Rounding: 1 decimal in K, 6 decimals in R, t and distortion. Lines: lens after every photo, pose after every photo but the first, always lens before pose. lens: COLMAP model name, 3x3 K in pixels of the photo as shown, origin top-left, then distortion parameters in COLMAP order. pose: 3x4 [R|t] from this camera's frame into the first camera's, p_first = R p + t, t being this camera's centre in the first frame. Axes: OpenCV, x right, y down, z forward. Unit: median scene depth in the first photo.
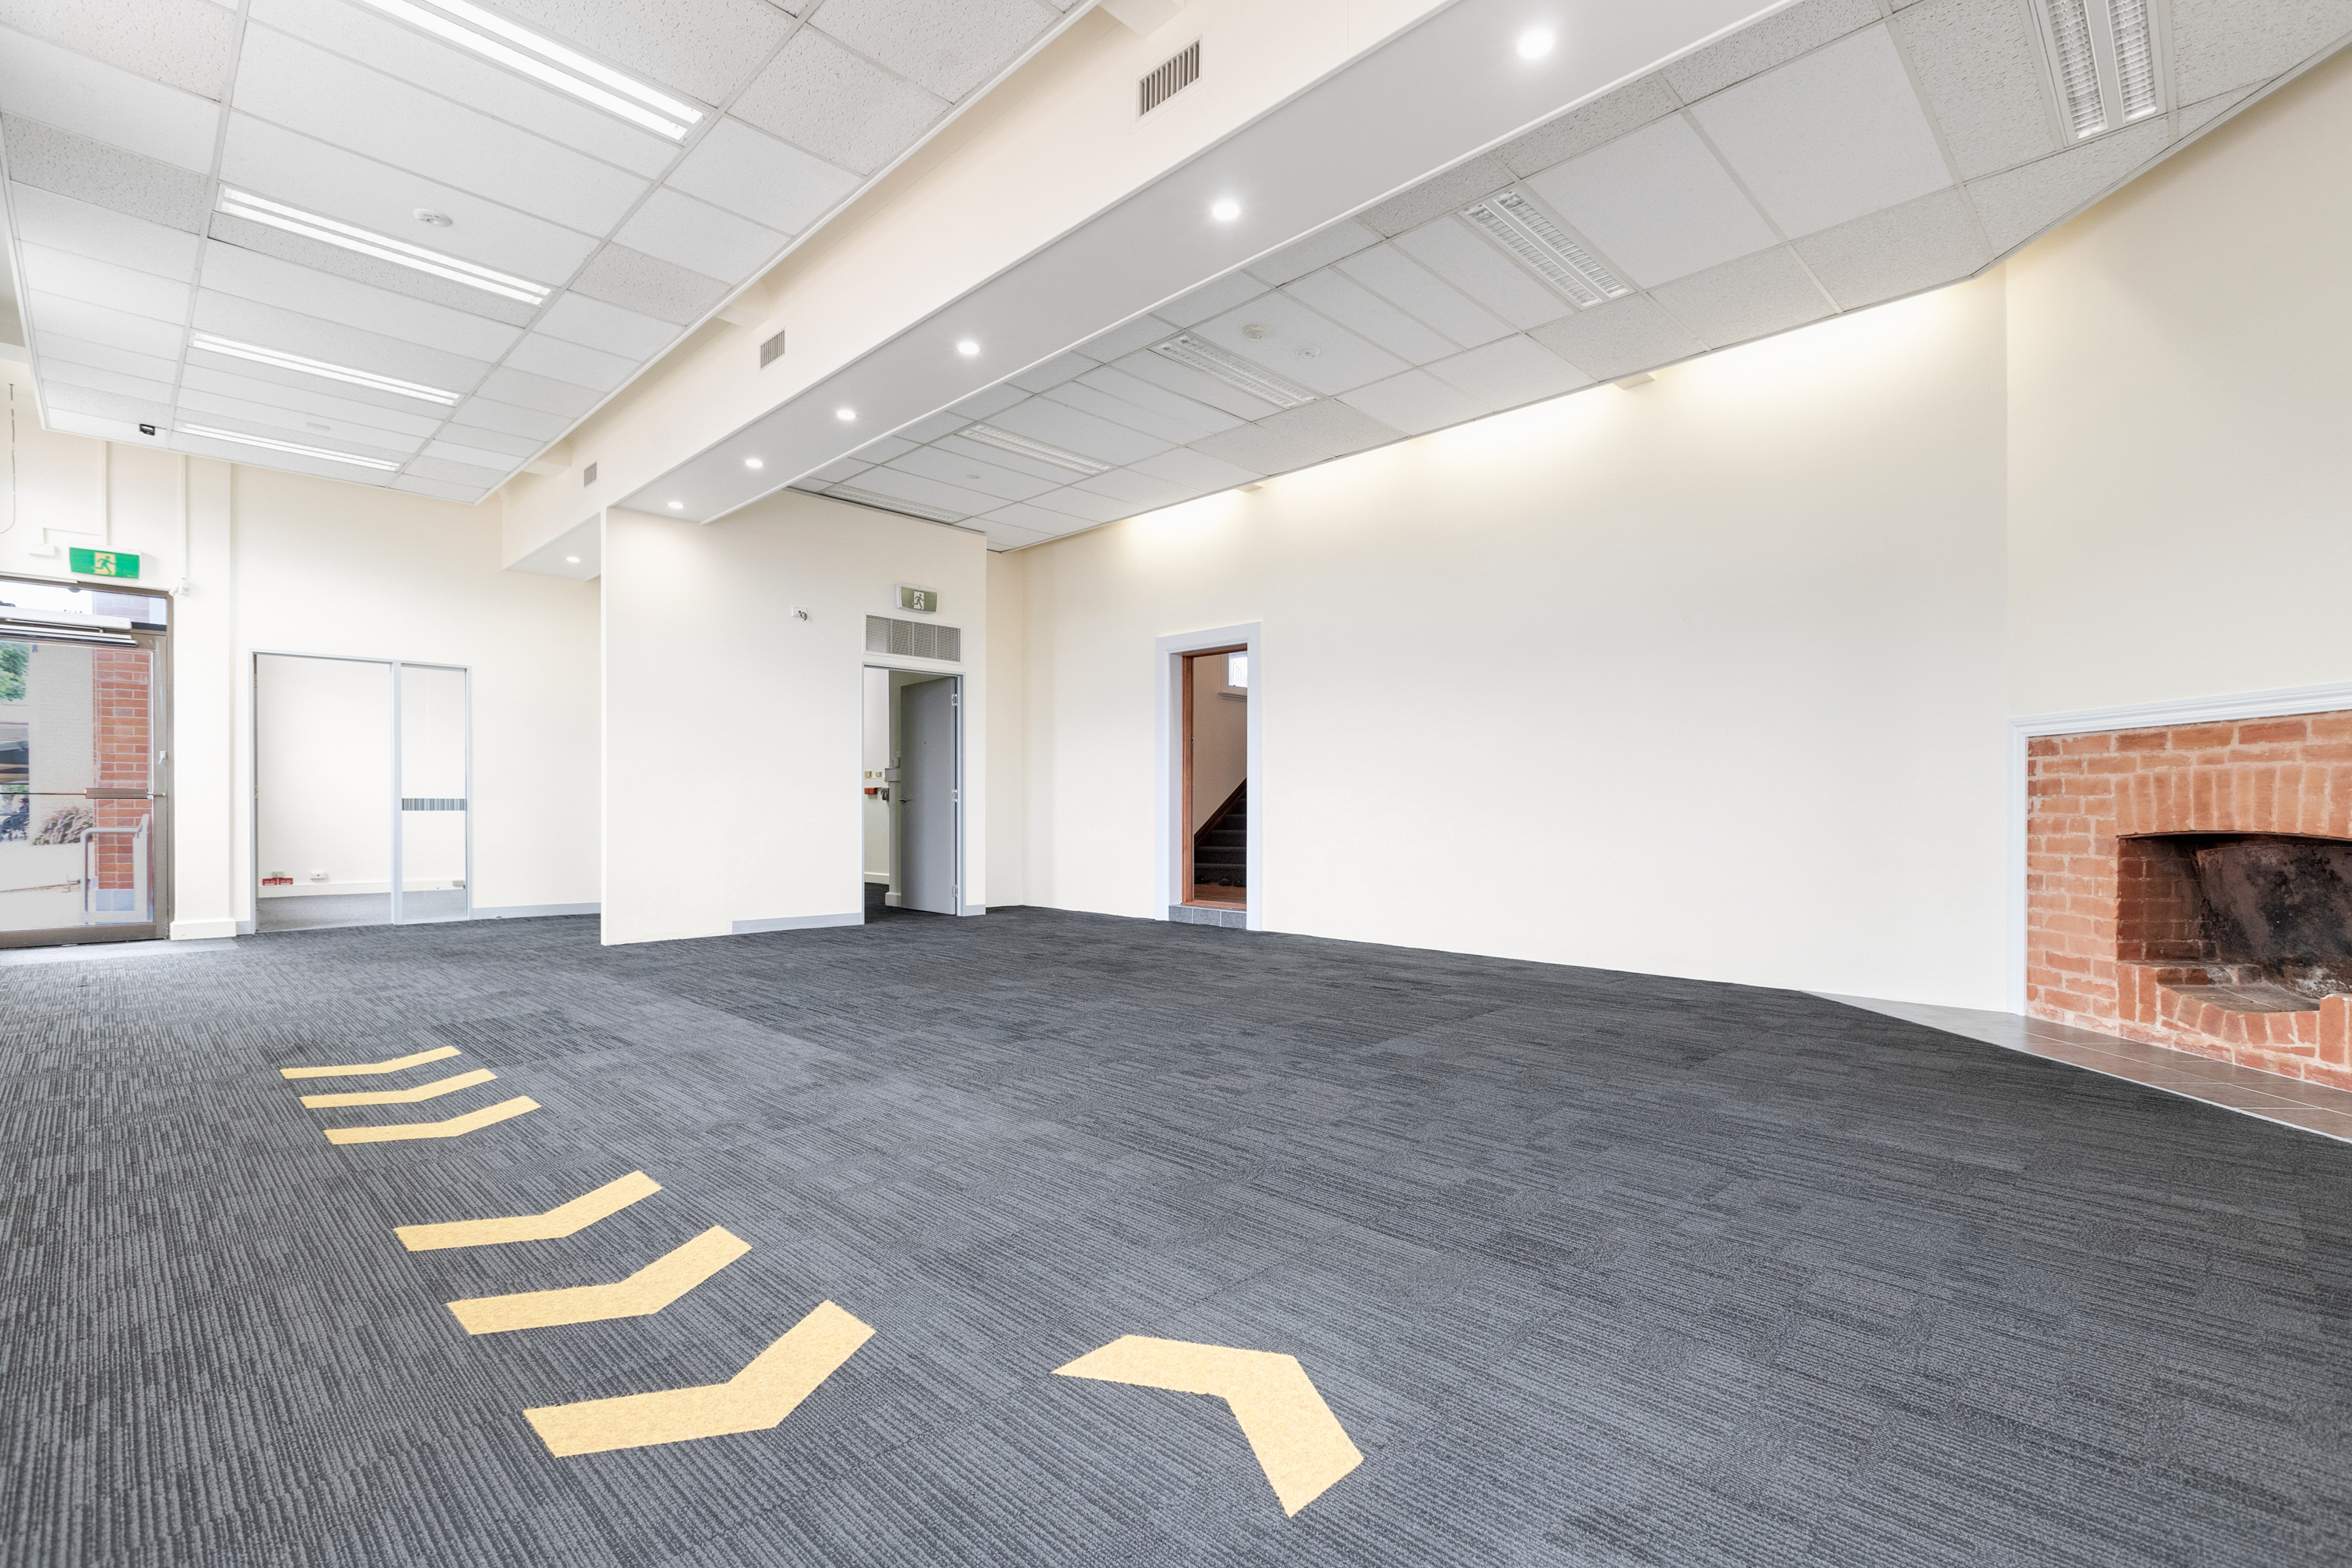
lens RADIAL K [[1063.7, 0, 1199.1], [0, 1063.7, 816.6], [0, 0, 1]] dist [0.000436, -0.001304]
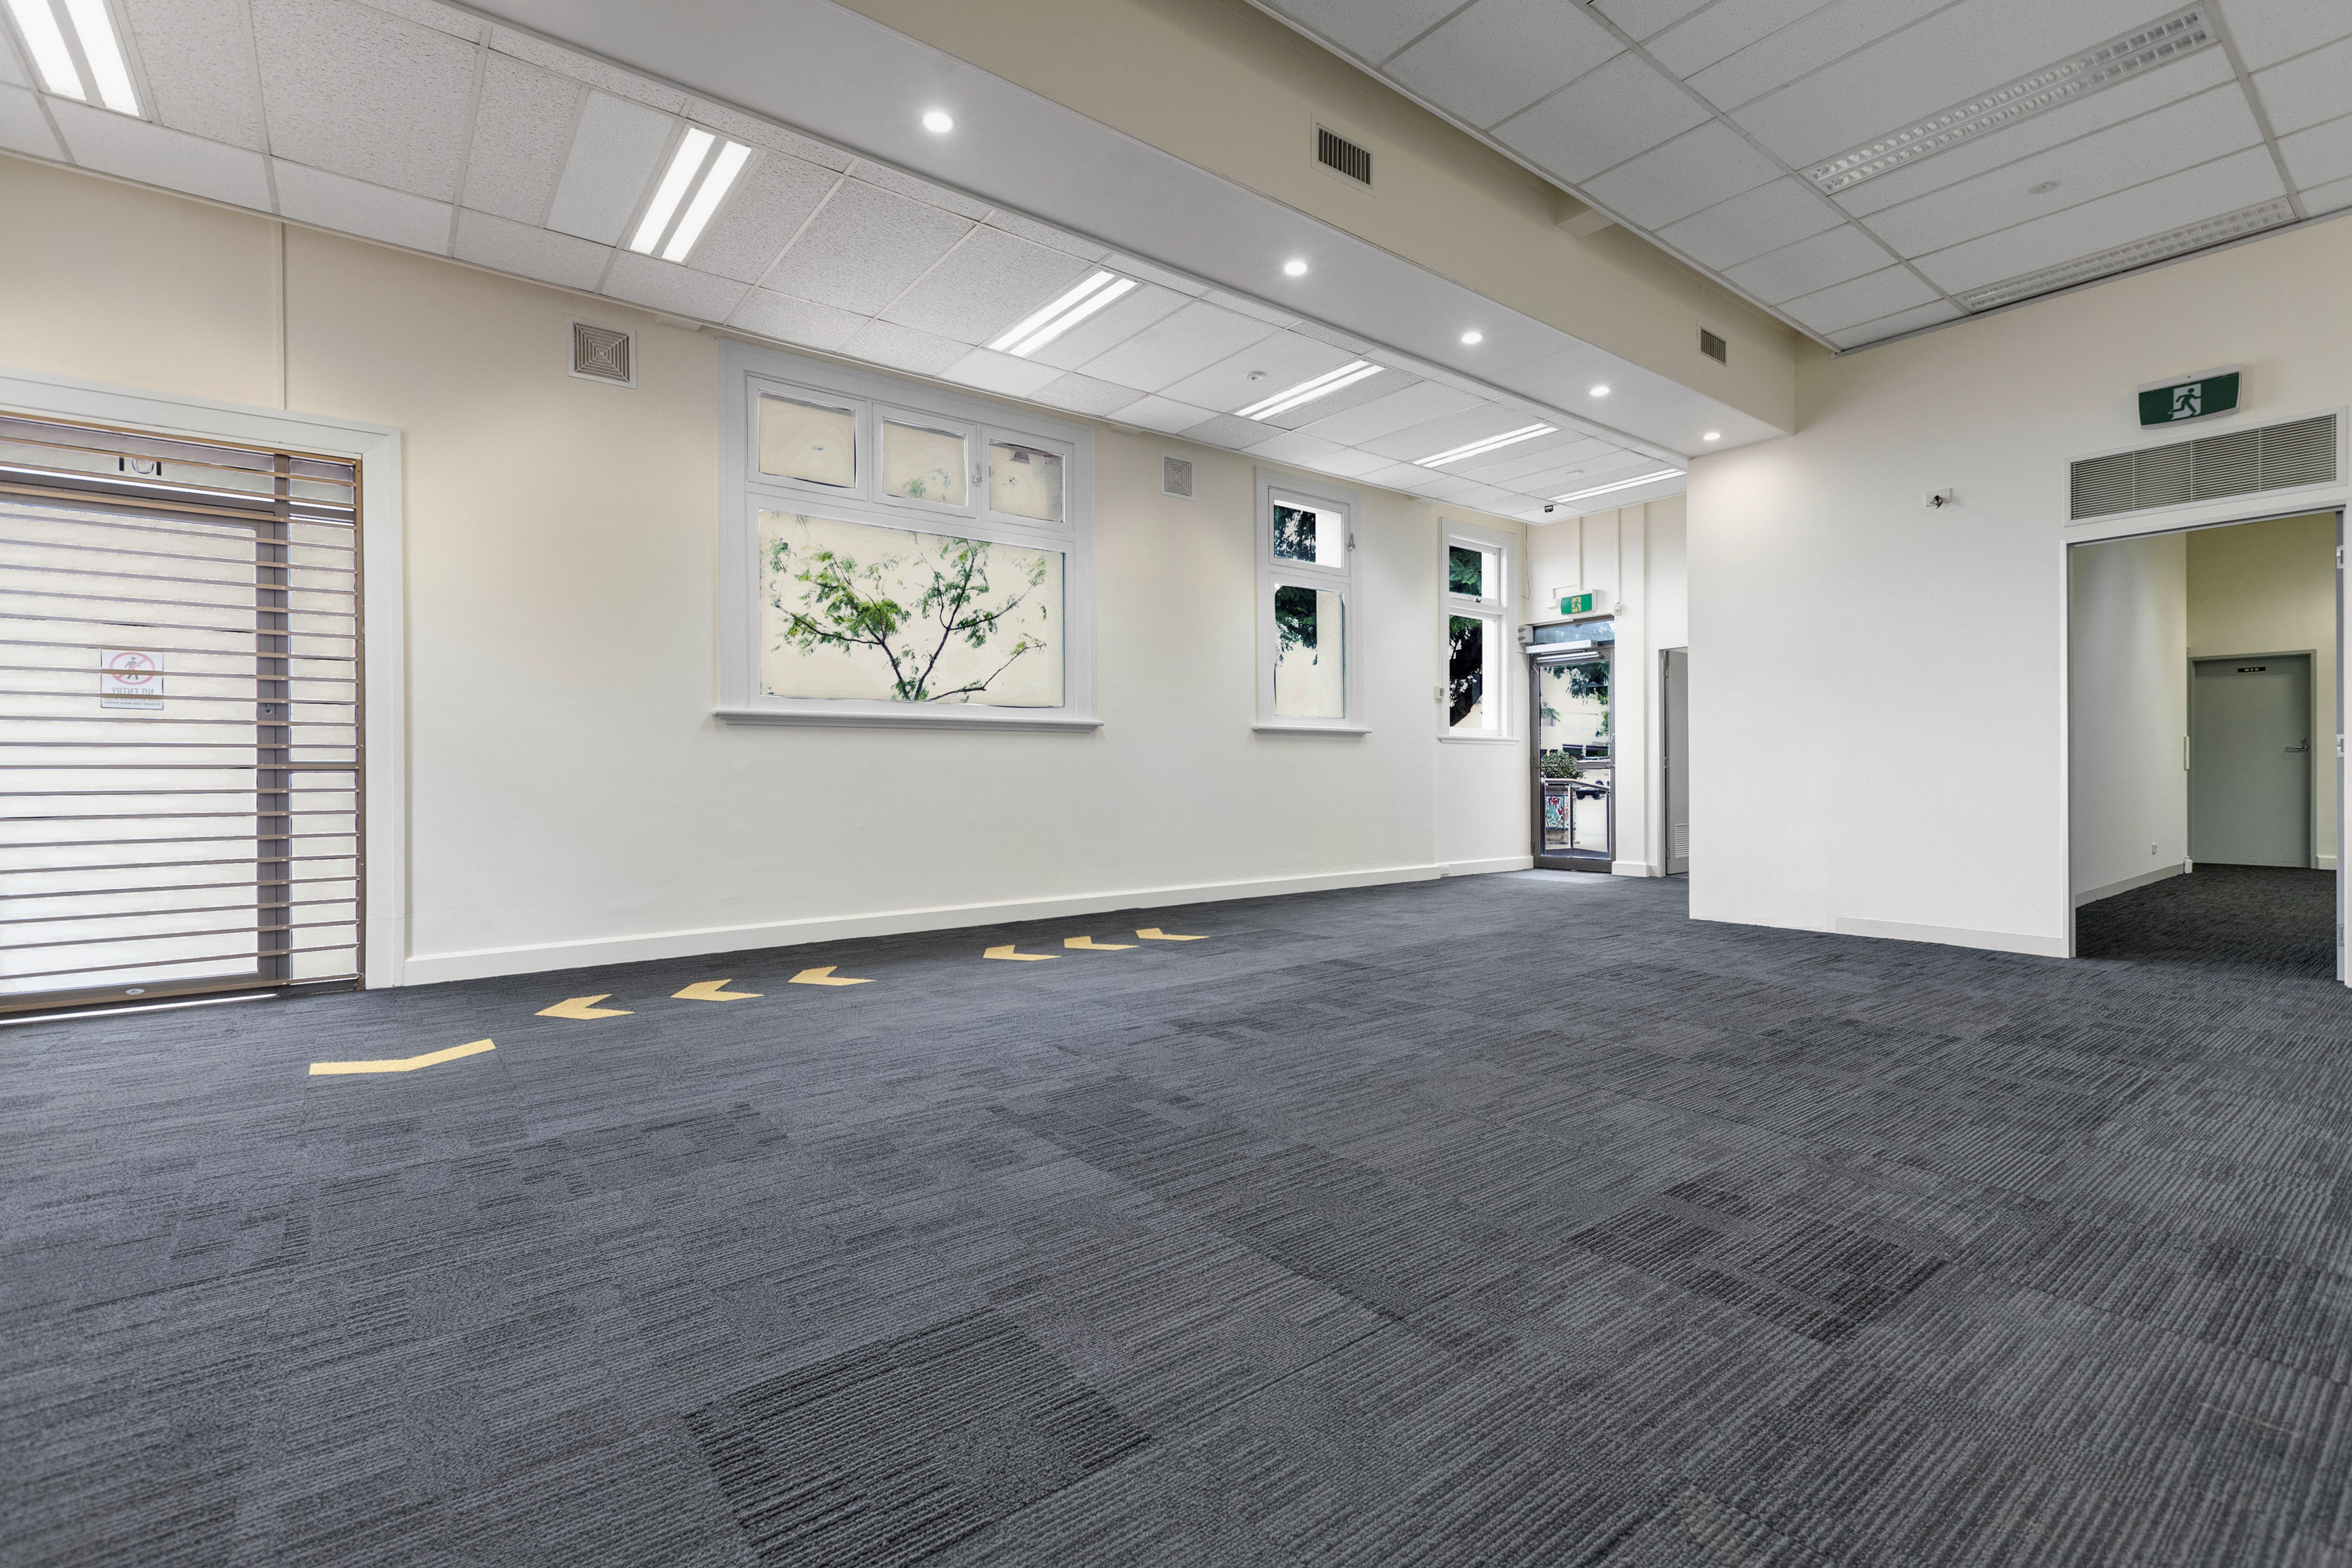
lens RADIAL K [[1063.7, 0, 1178.1], [0, 1063.7, 781.4], [0, 0, 1]] dist [0.000436, -0.001304]
pose [[-0.147225, 0.001921, -0.989101, 0.691422], [-0.000114, 0.999998, 0.001959, -0.006125], [0.989103, 0.000402, -0.147224, 1.033562]]
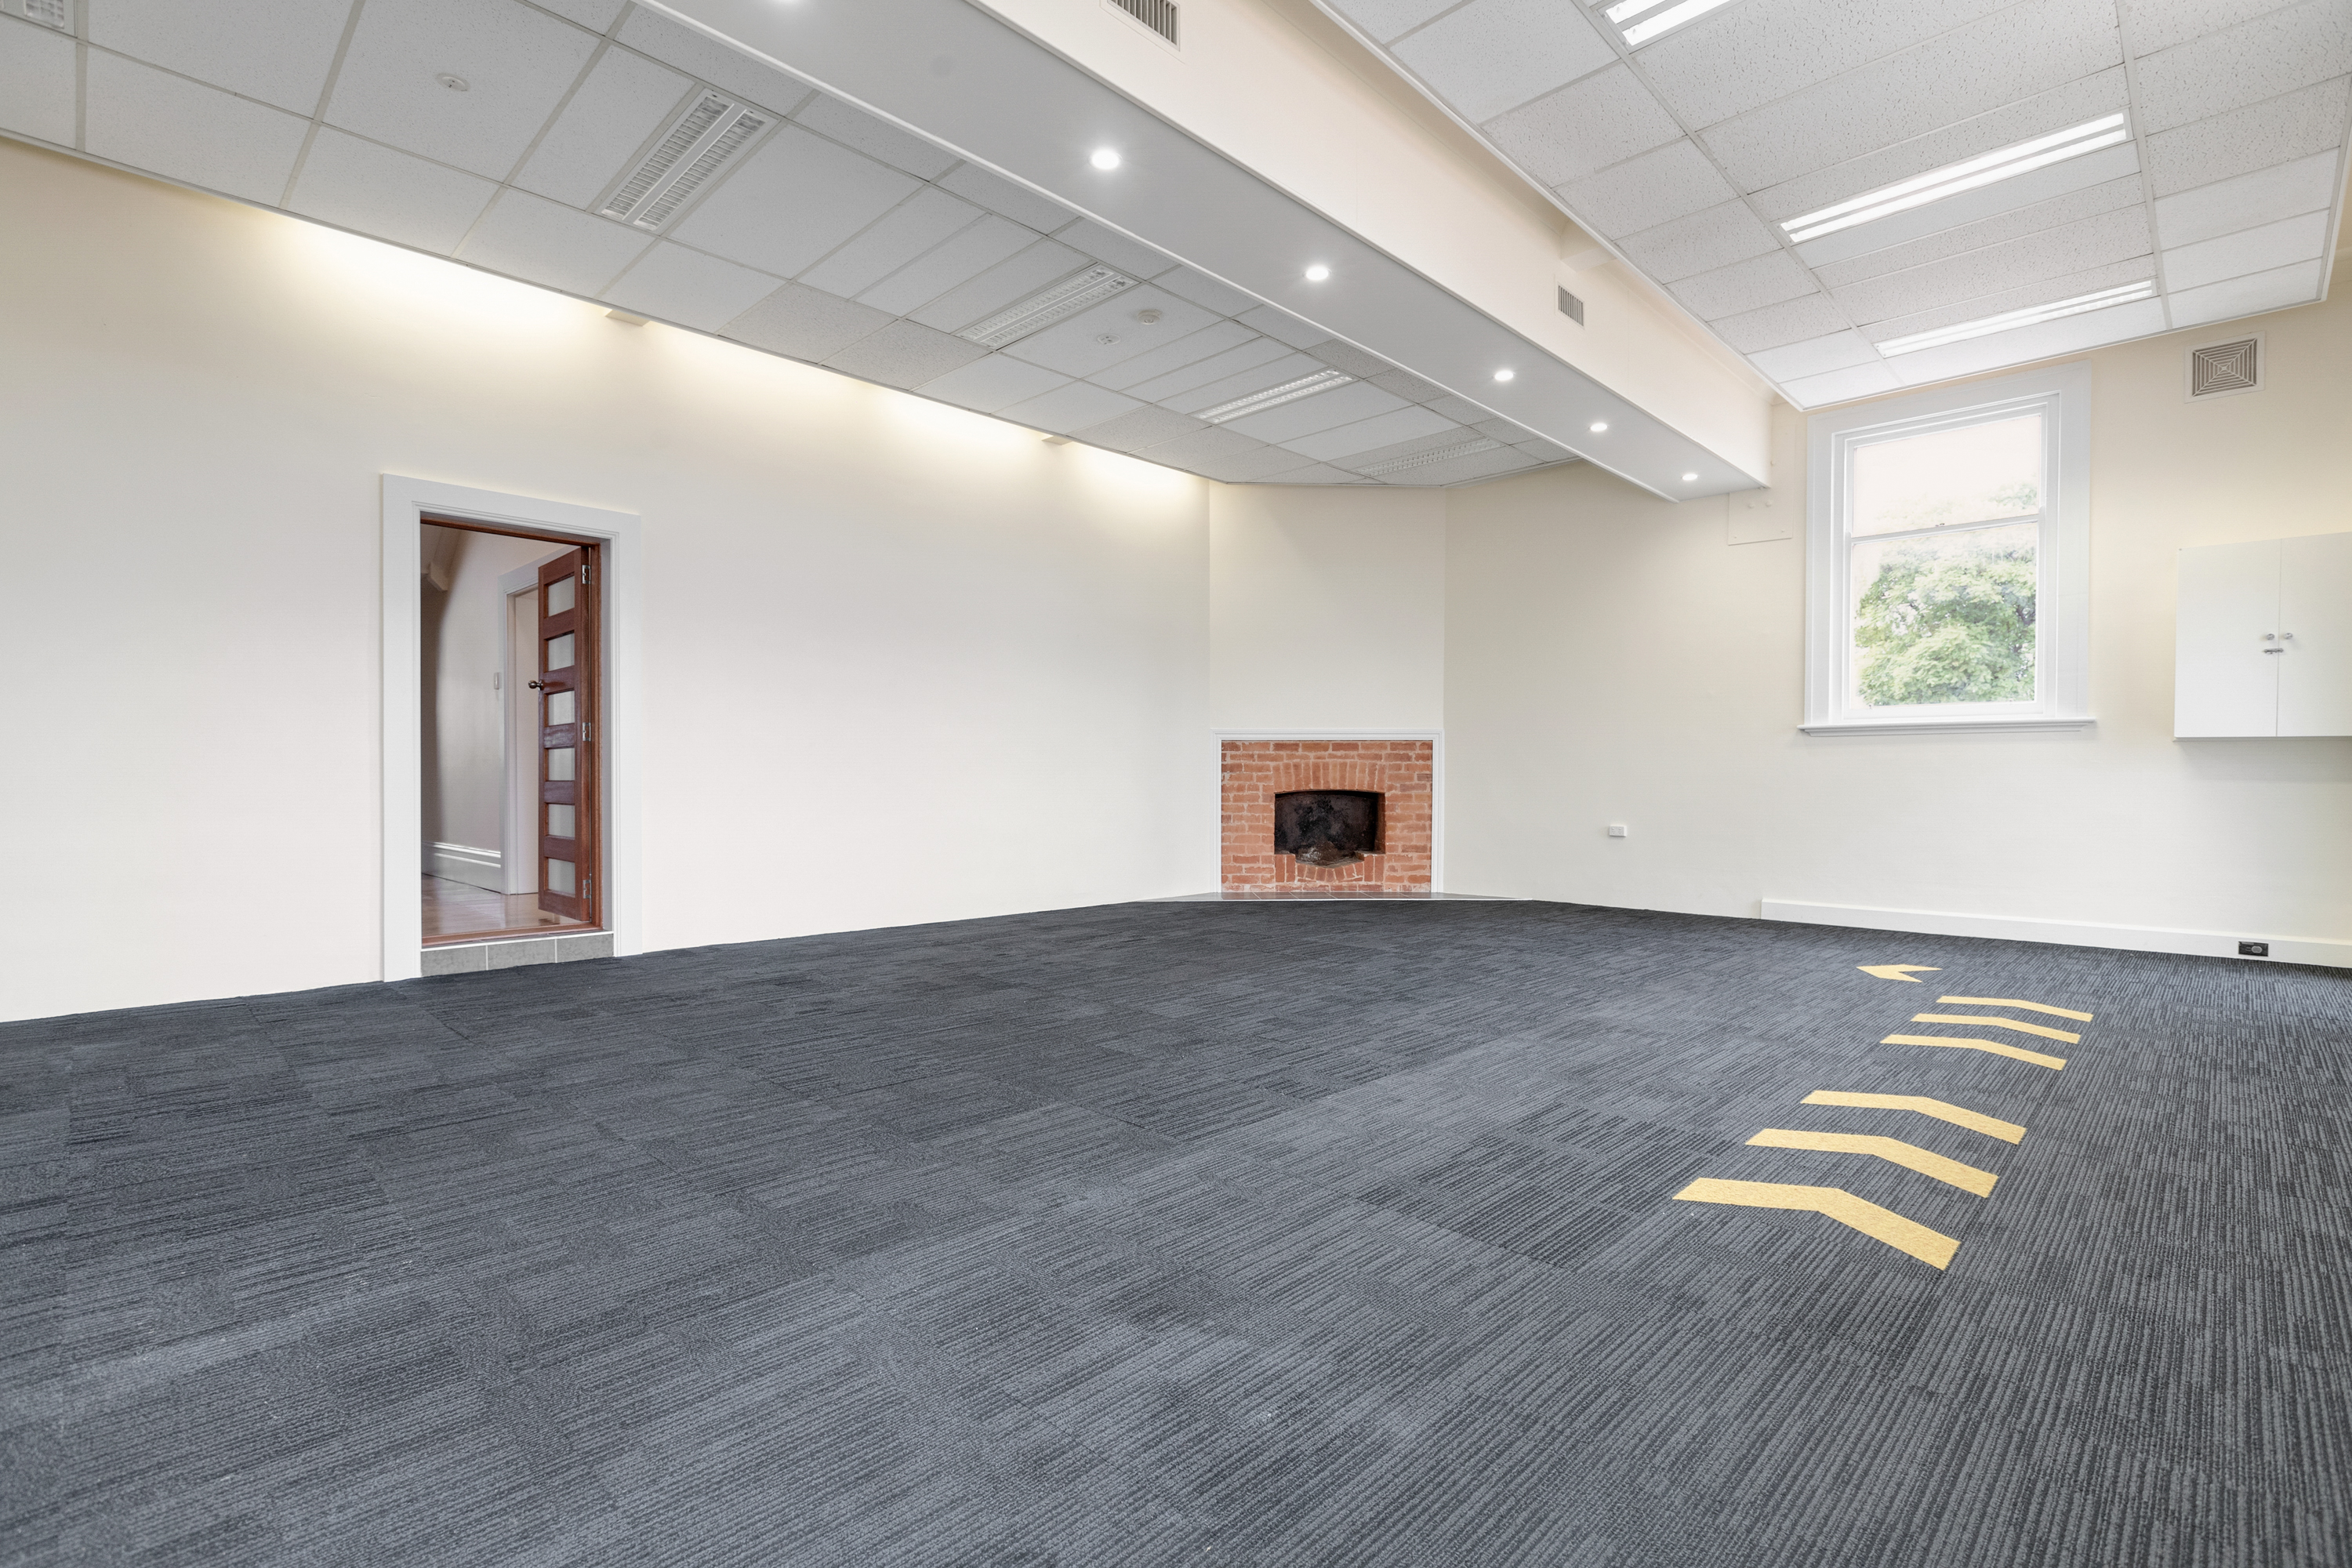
lens RADIAL K [[1063.7, 0, 1191.8], [0, 1063.7, 782.9], [0, 0, 1]] dist [0.000436, -0.001304]
pose [[0.009422, -0.007763, 0.999925, -1.132995], [0.006201, 0.999951, 0.007704, -0.016488], [-0.999936, 0.006128, 0.009470, 1.106231]]
